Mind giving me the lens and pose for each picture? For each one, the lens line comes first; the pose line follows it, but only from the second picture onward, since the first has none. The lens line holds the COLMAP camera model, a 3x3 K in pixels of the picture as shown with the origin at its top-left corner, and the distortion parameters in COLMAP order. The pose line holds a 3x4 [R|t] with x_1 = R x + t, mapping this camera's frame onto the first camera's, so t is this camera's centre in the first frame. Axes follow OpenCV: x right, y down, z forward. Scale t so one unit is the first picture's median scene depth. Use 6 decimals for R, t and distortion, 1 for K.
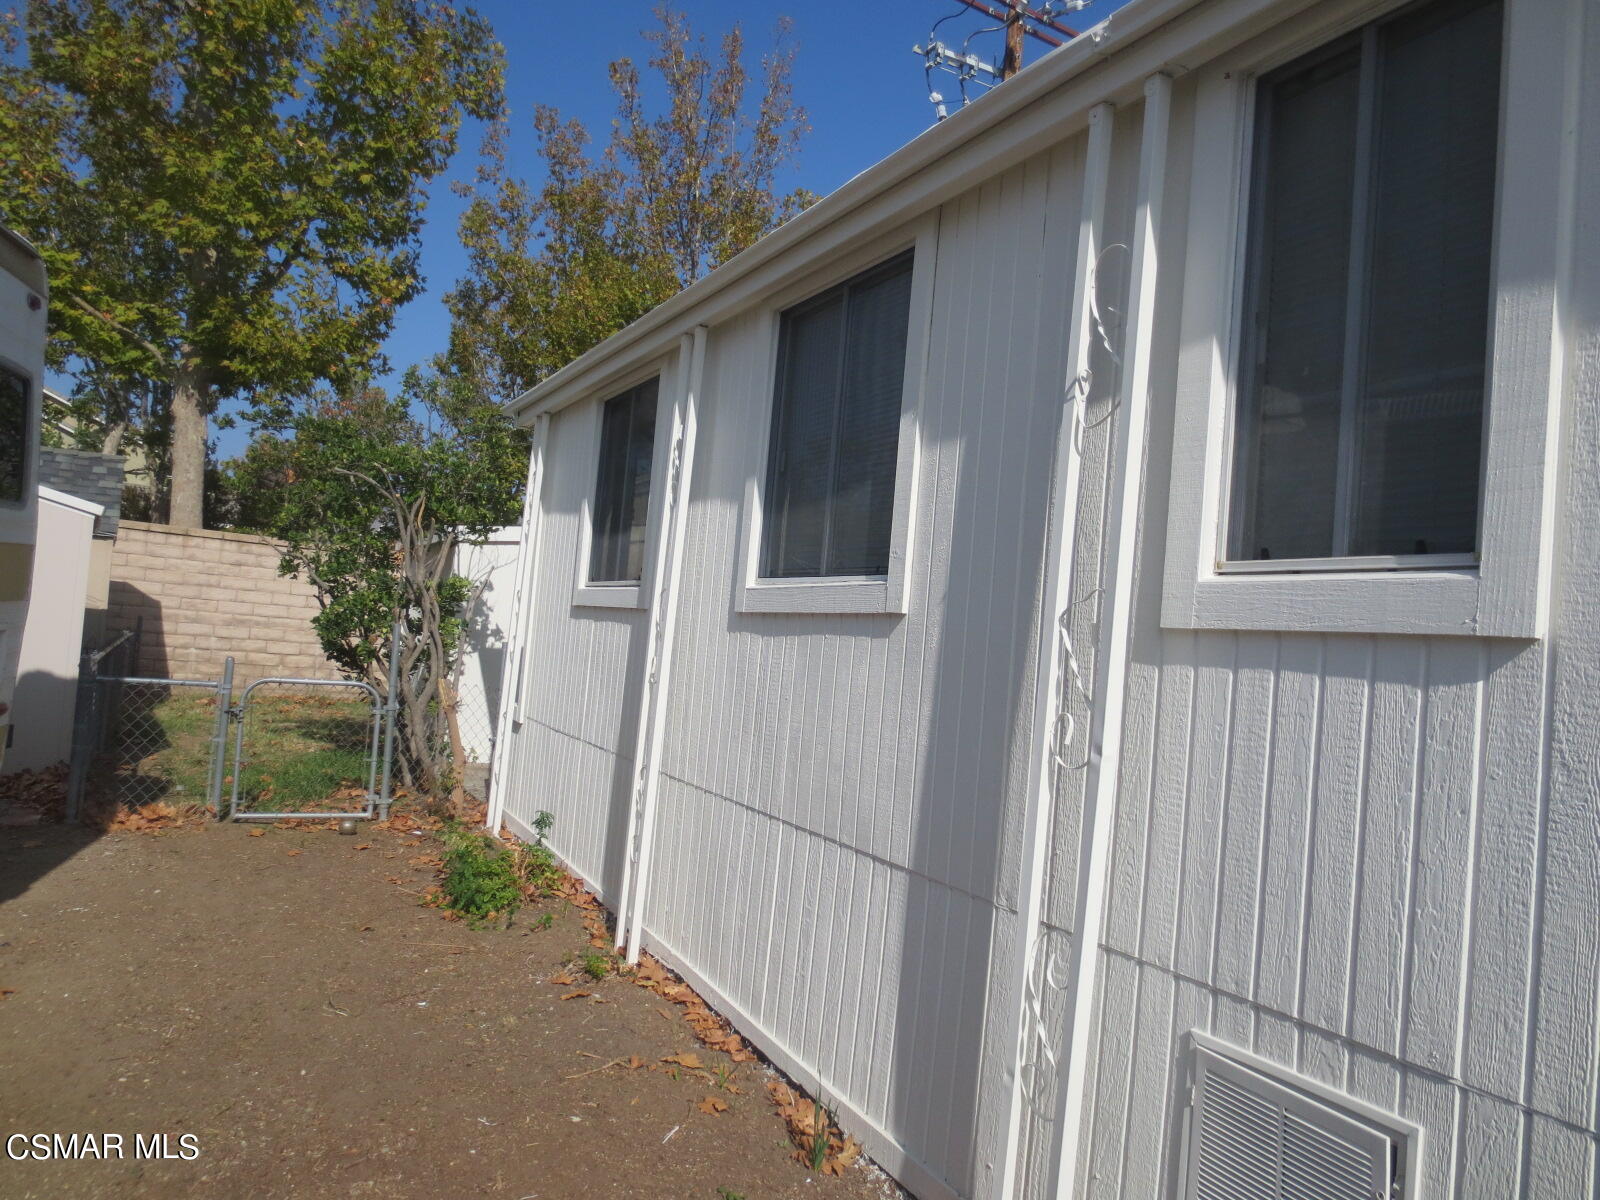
lens RADIAL K [[1142.0, 0, 794.2], [0, 1142.0, 607.8], [0, 0, 1]] dist [-0.020878, 0.008893]
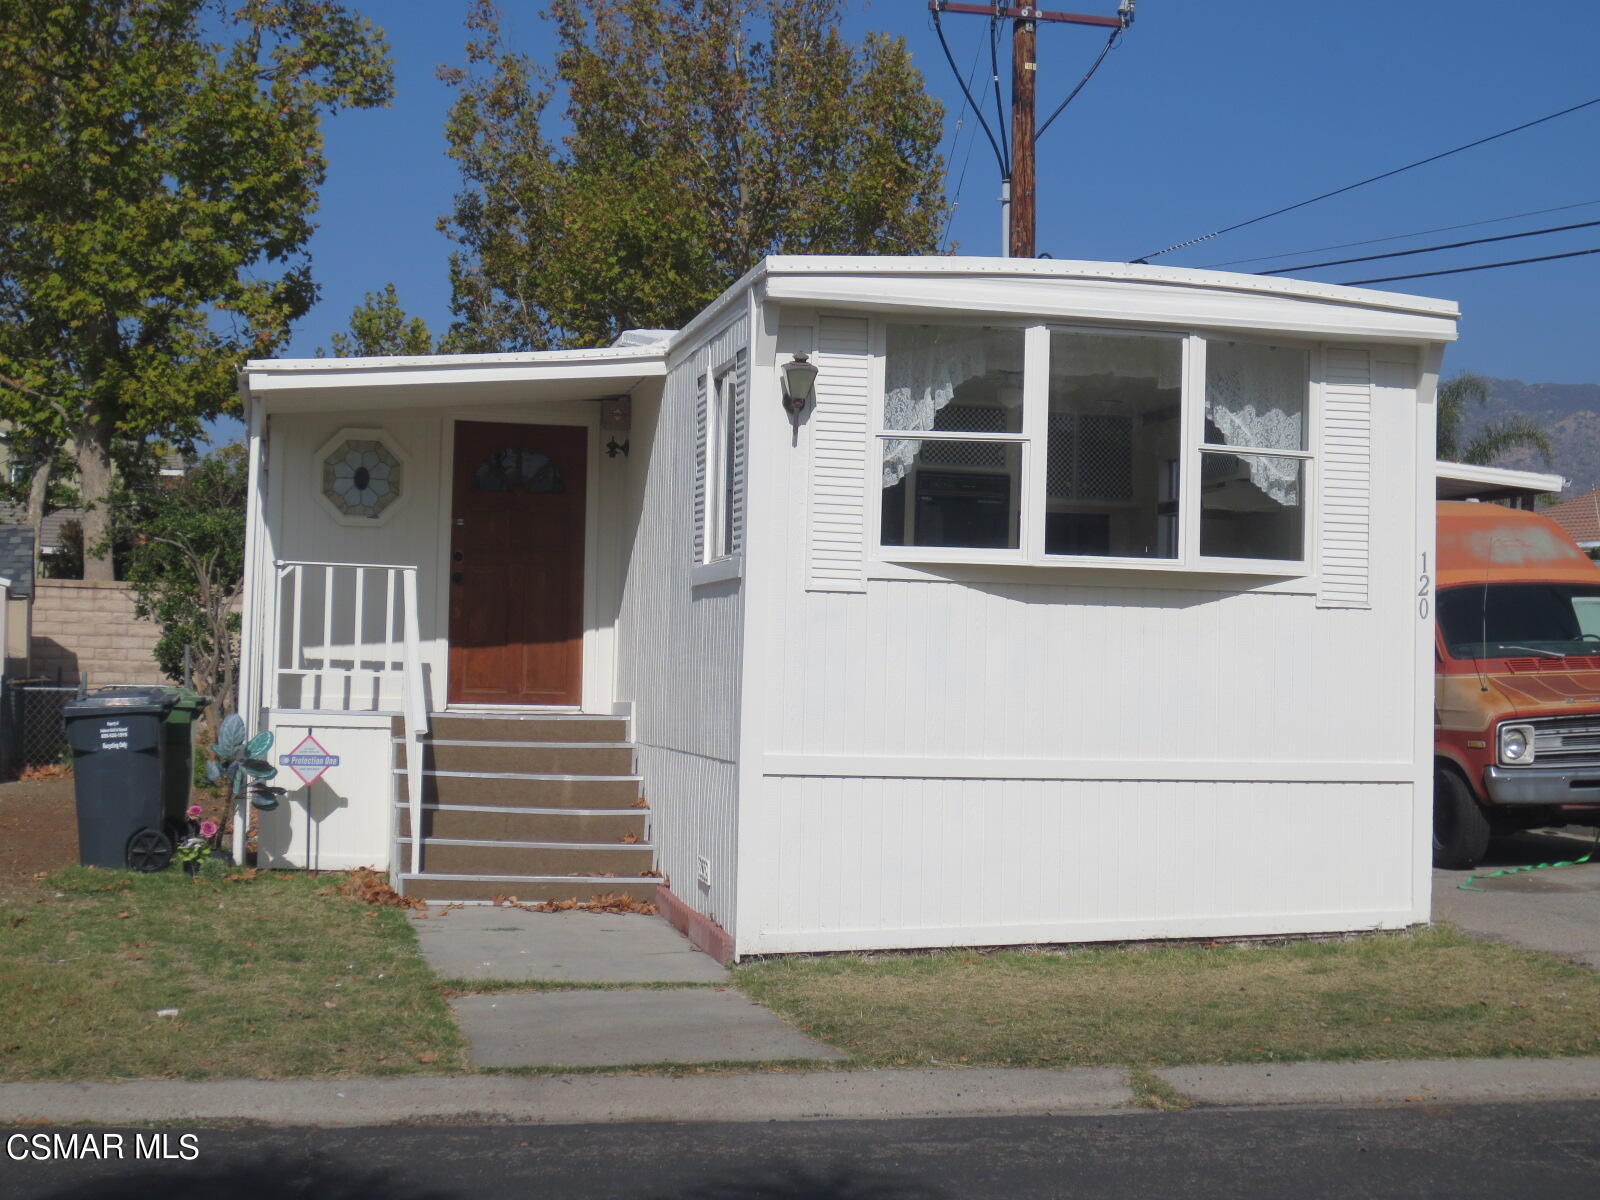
lens RADIAL K [[2444.1, 0, 800.4], [0, 2444.1, 598.2], [0, 0, 1]] dist [-0.137296, 0.000000]
pose [[0.964387, -0.075601, -0.253460, 0.649422], [0.071294, 0.997112, -0.026151, 0.049401], [0.254705, 0.007150, 0.966992, -0.977117]]
